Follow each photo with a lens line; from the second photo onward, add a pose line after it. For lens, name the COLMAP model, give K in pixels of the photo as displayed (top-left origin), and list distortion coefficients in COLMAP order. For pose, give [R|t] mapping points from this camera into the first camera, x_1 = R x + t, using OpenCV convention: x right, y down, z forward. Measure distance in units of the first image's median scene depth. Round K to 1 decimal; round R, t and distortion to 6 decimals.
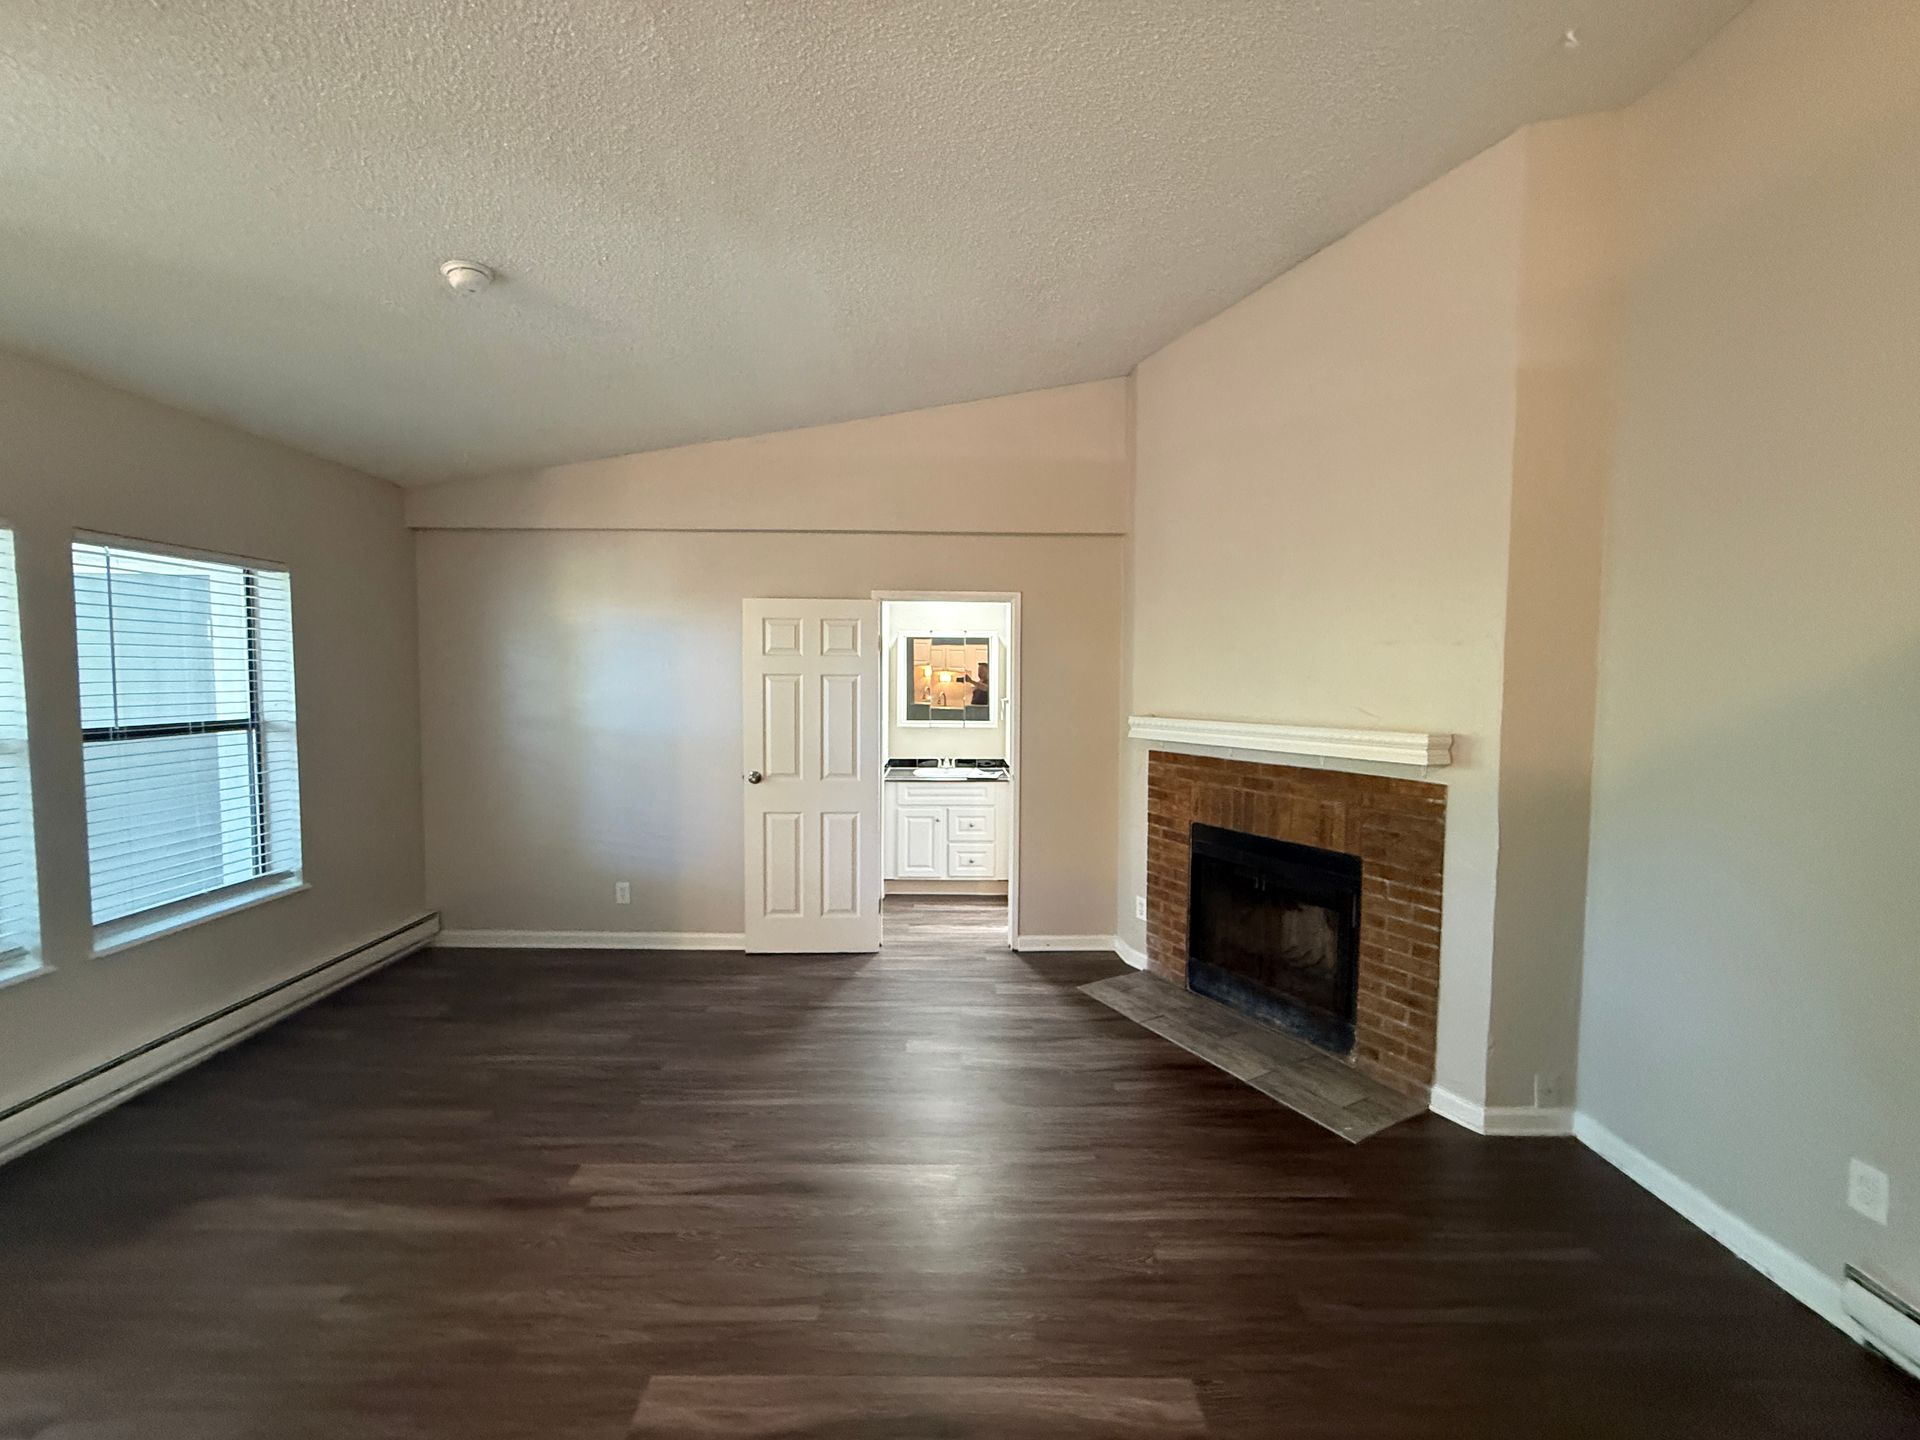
lens RADIAL K [[766.0, 0, 956.2], [0, 766.0, 711.1], [0, 0, 1]] dist [-0.001766, 0.000256]
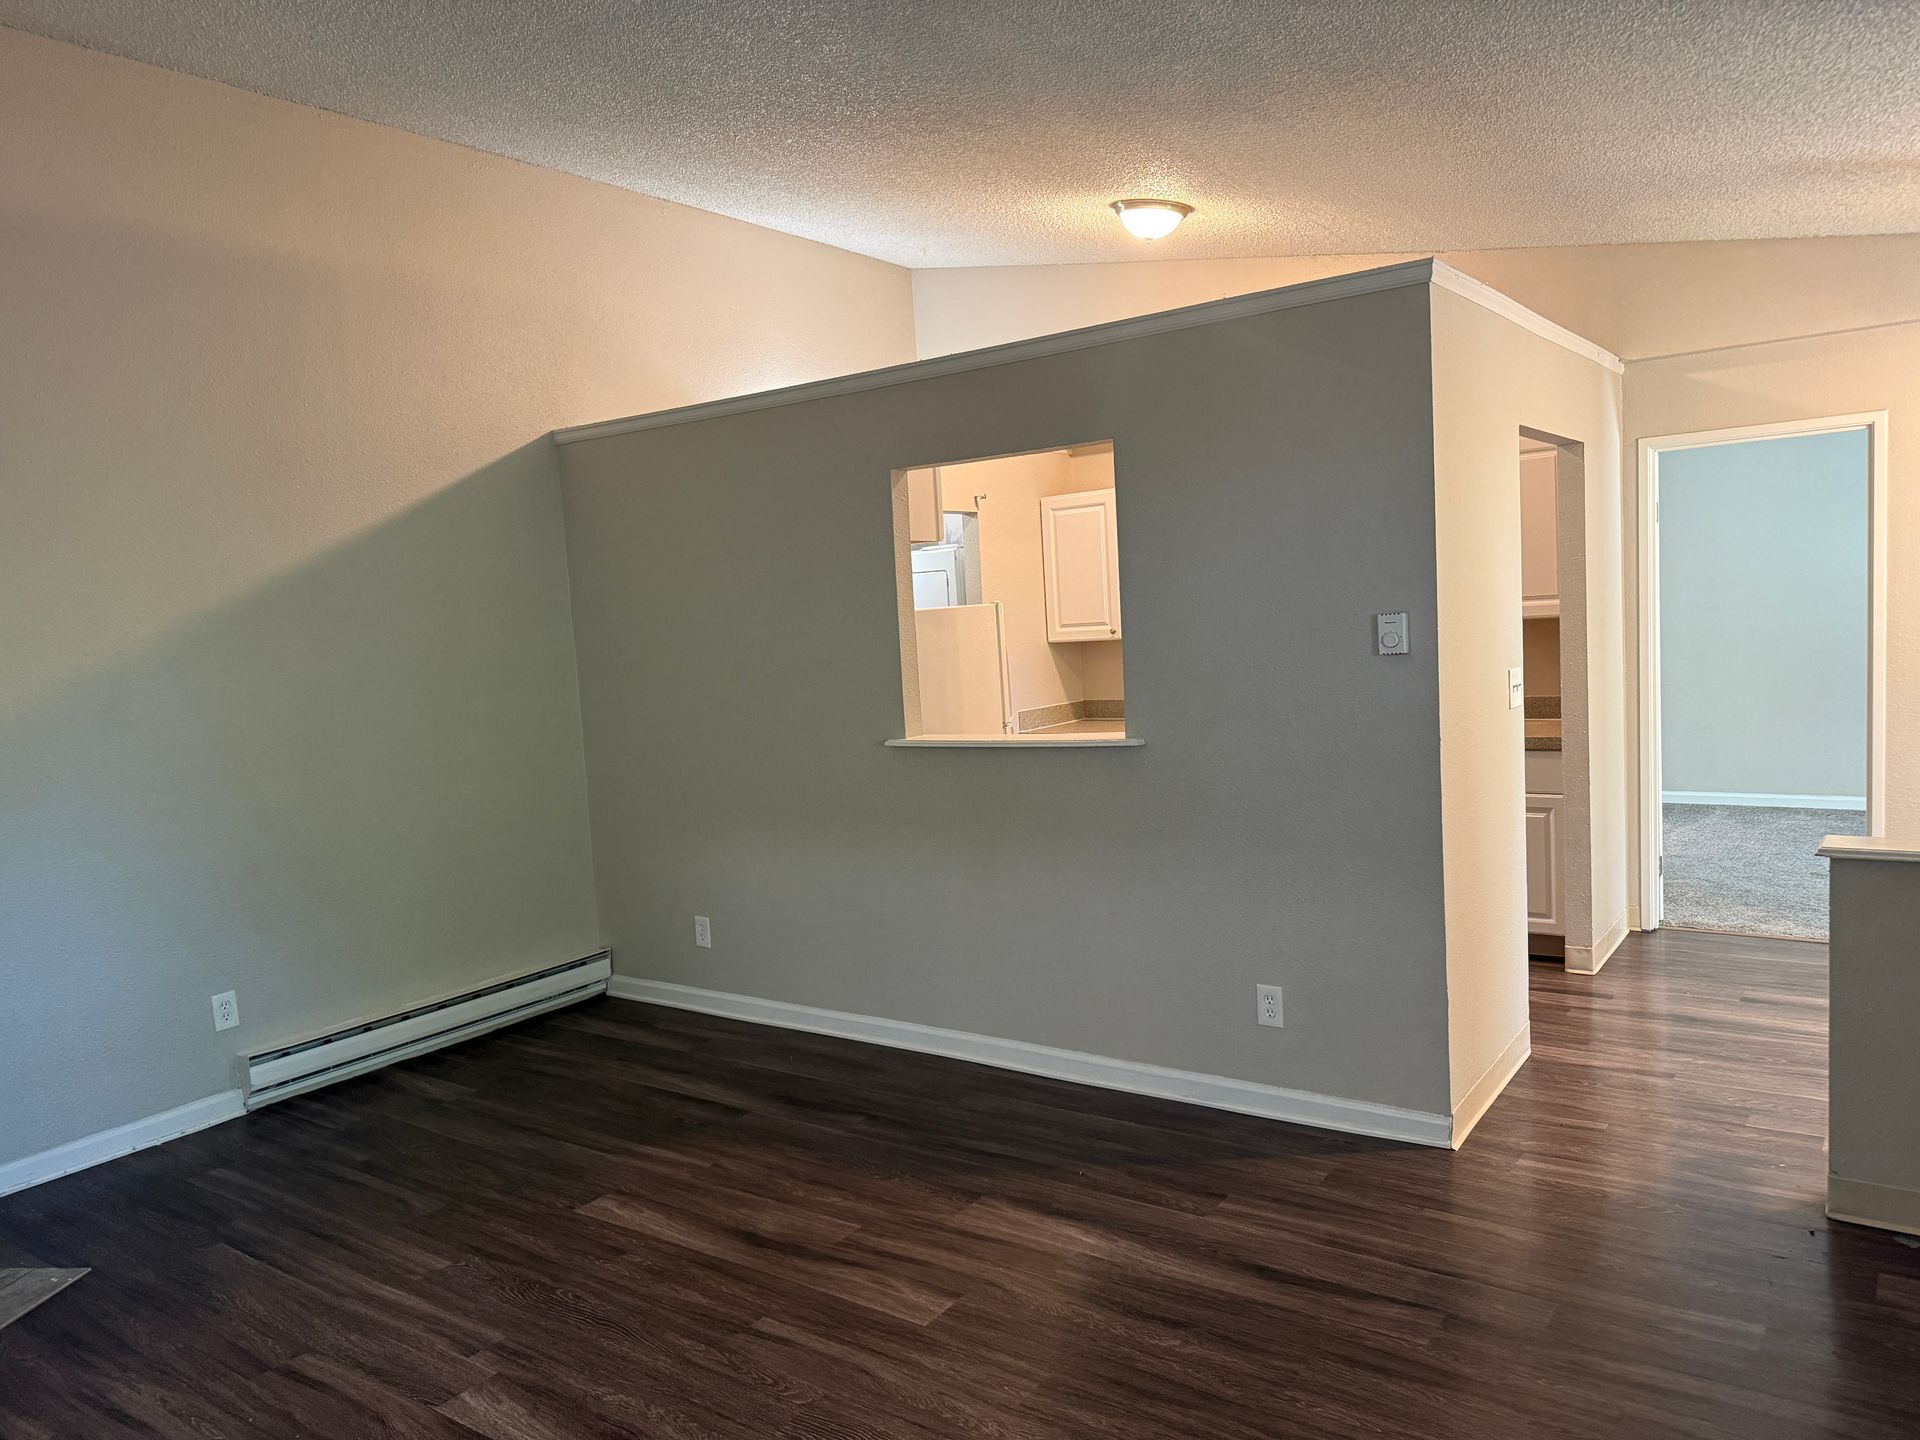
lens RADIAL K [[1346.2, 0, 954.2], [0, 1346.2, 731.4], [0, 0, 1]] dist [0.022908, -0.023725]
pose [[-0.805107, -0.012572, 0.592996, -0.687331], [0.077040, 0.989090, 0.125565, -0.047083], [-0.588105, 0.146778, -0.795355, 1.066067]]
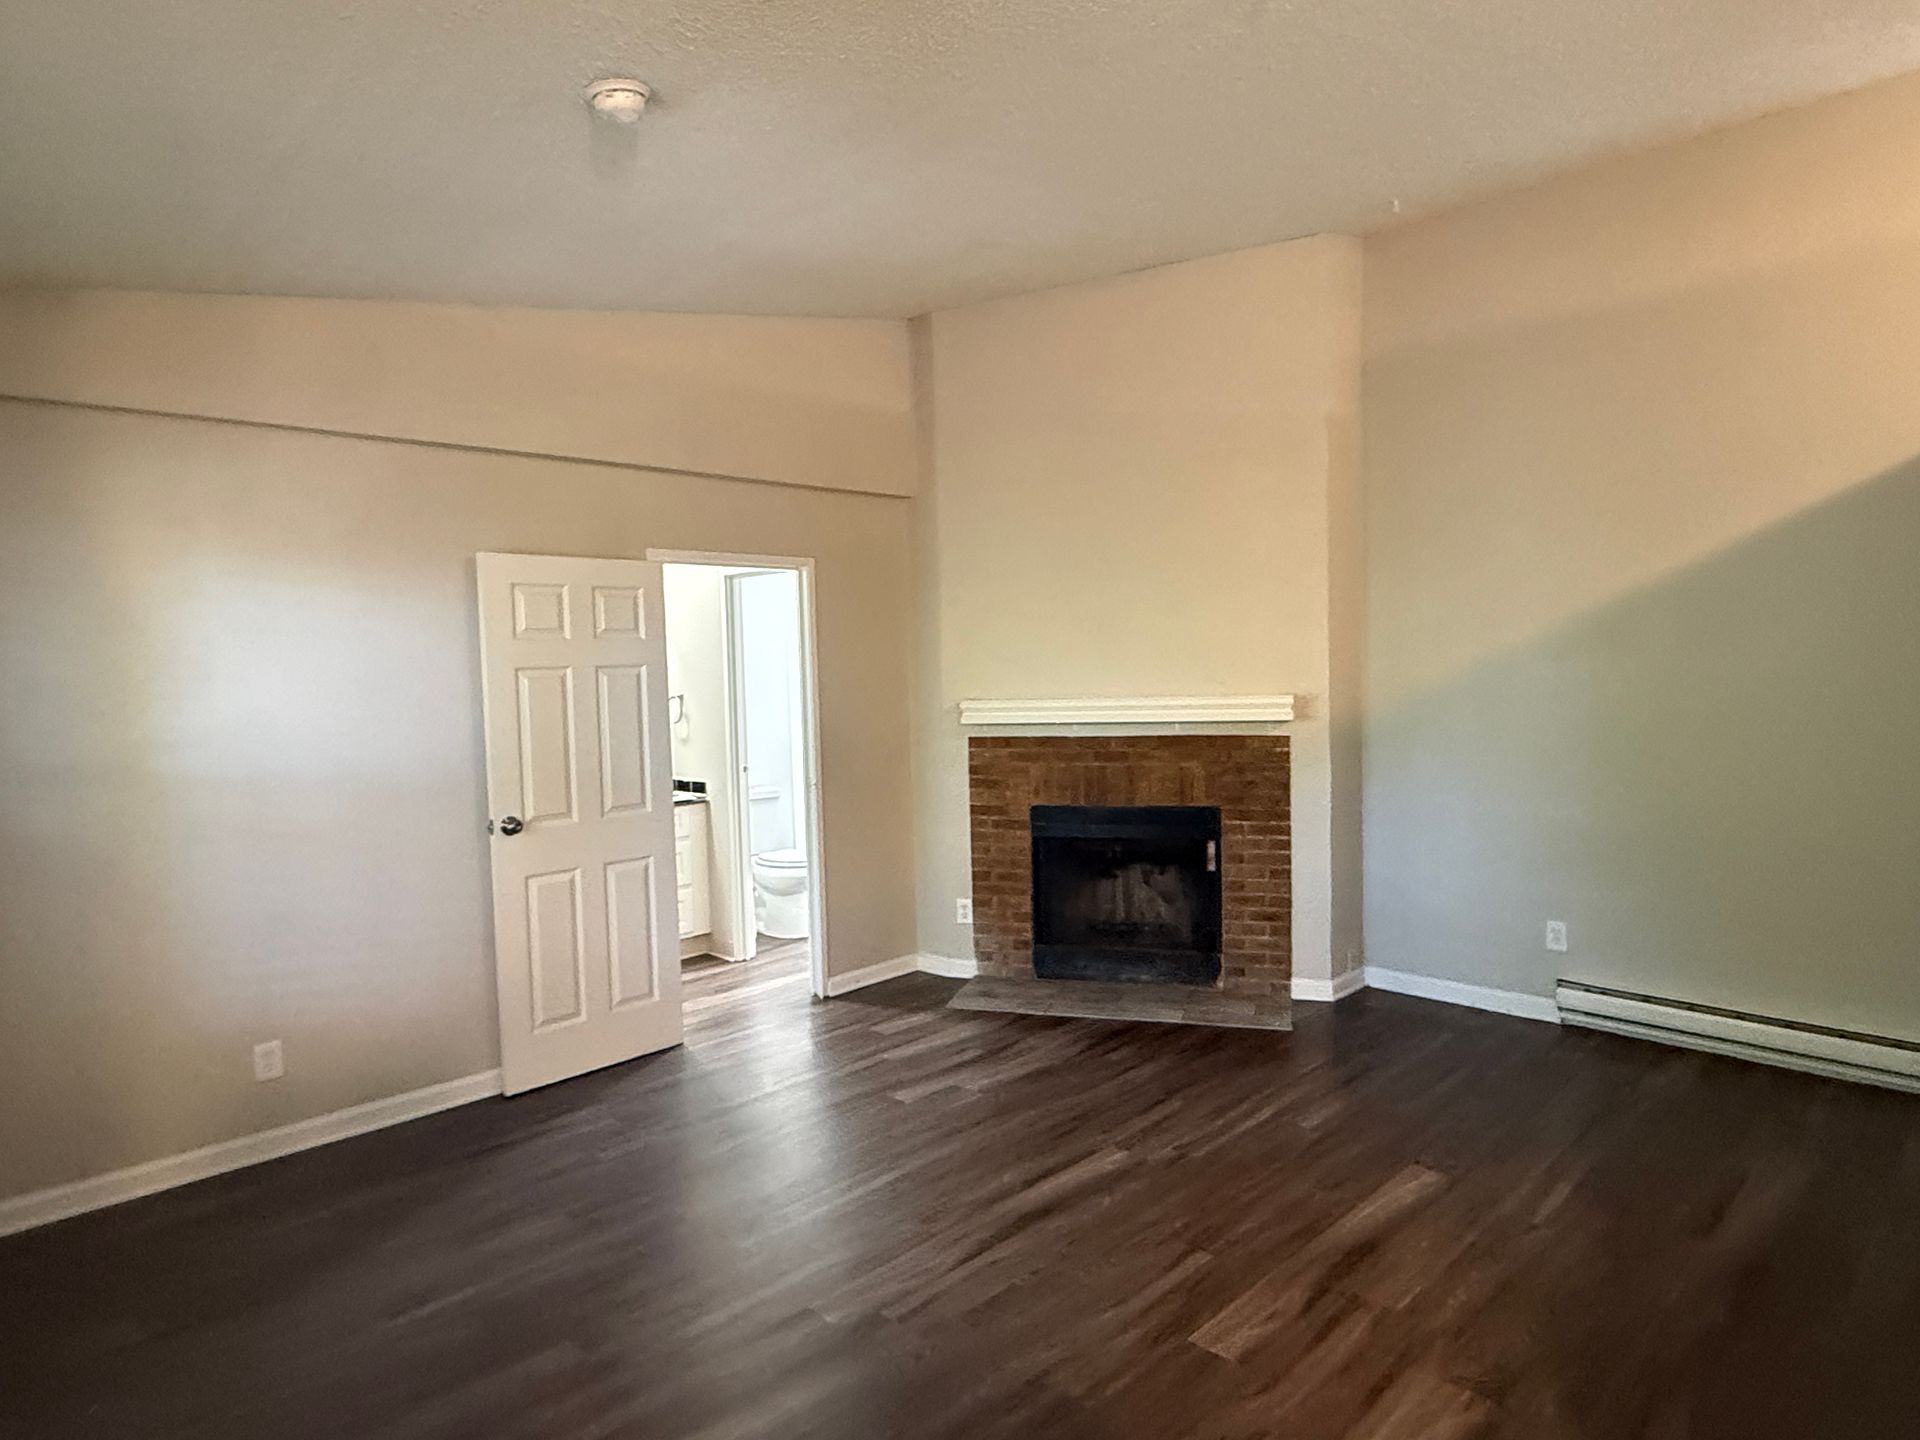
lens RADIAL K [[1101.0, 0, 962.5], [0, 1101.0, 705.9], [0, 0, 1]] dist [-0.004566, 0.003628]
pose [[0.717949, -0.054371, 0.693970, -0.757960], [0.058004, 0.998151, 0.018194, -0.012220], [-0.693675, 0.027190, 0.719774, 0.058131]]
